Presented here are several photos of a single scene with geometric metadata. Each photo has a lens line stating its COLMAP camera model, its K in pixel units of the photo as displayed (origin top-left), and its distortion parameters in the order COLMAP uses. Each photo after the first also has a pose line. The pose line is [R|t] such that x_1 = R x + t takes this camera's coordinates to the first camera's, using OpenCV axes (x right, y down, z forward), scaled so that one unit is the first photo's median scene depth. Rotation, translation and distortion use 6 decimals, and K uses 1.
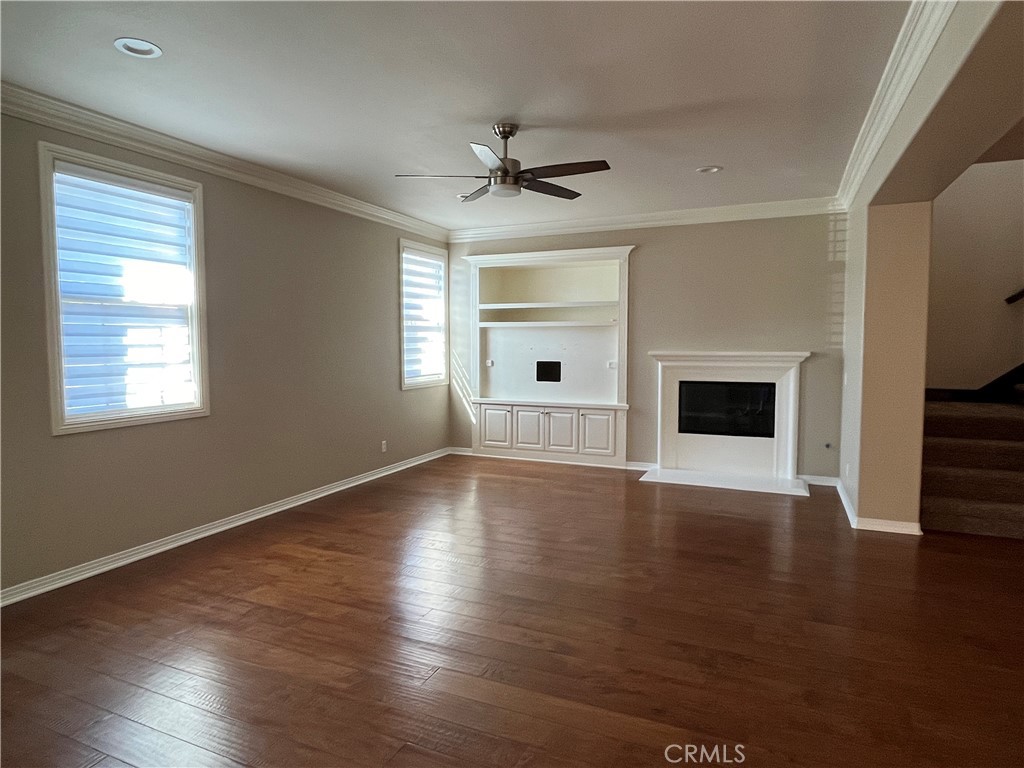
lens RADIAL K [[612.6, 0, 509.9], [0, 612.6, 387.7], [0, 0, 1]] dist [0.017908, -0.005230]
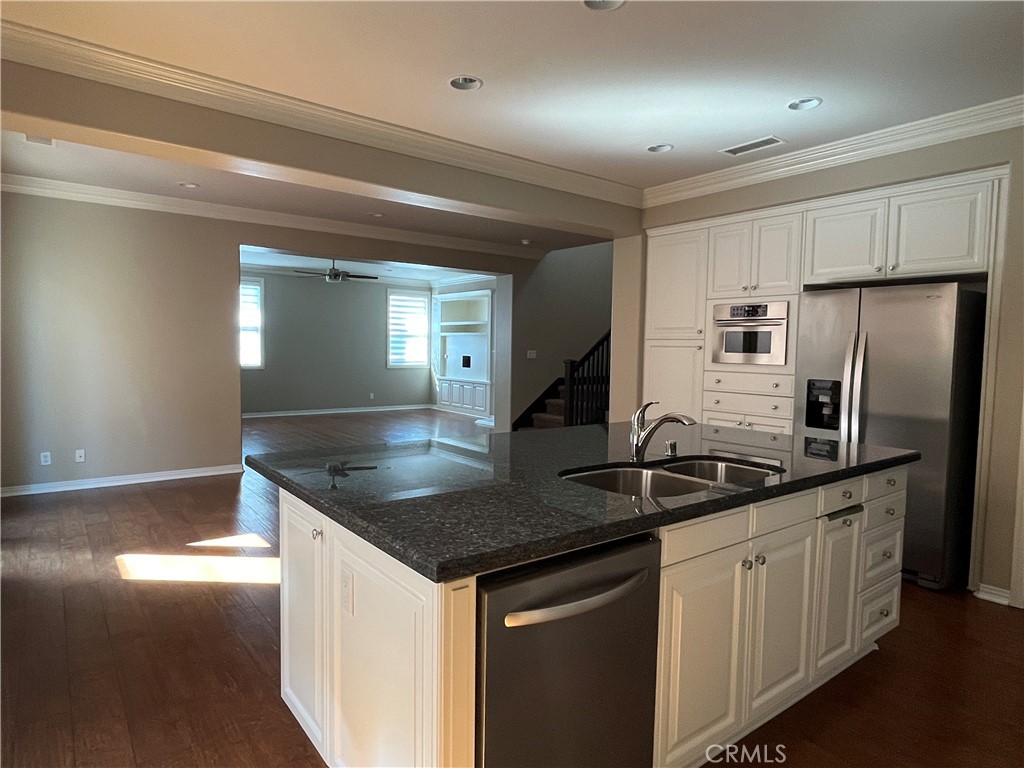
lens RADIAL K [[612.6, 0, 510.3], [0, 612.6, 382.7], [0, 0, 1]] dist [0.017908, -0.005230]
pose [[0.885729, 0.043326, -0.462176, 1.022698], [-0.052769, 0.998578, -0.007517, 0.041221], [0.461193, 0.031046, 0.886756, -0.490431]]
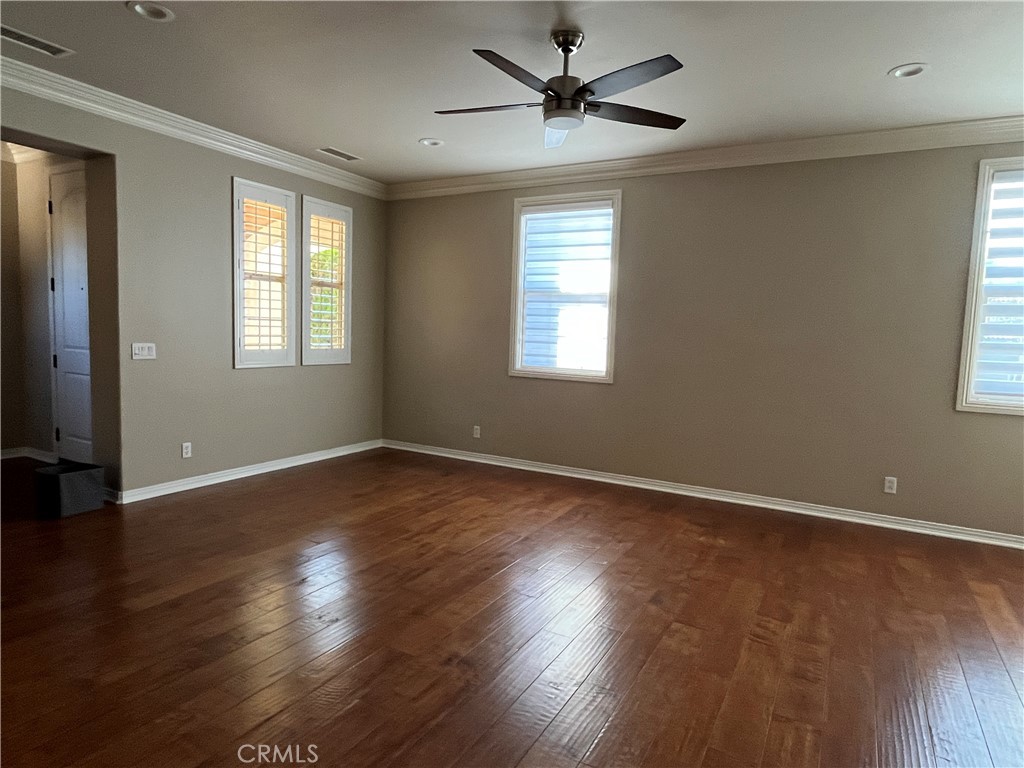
lens RADIAL K [[612.6, 0, 509.1], [0, 612.6, 383.3], [0, 0, 1]] dist [0.017908, -0.005230]
pose [[-0.086495, 0.081583, -0.992906, 0.471625], [-0.115423, 0.989109, 0.091326, -0.027207], [0.989543, 0.122504, -0.076136, 0.592648]]
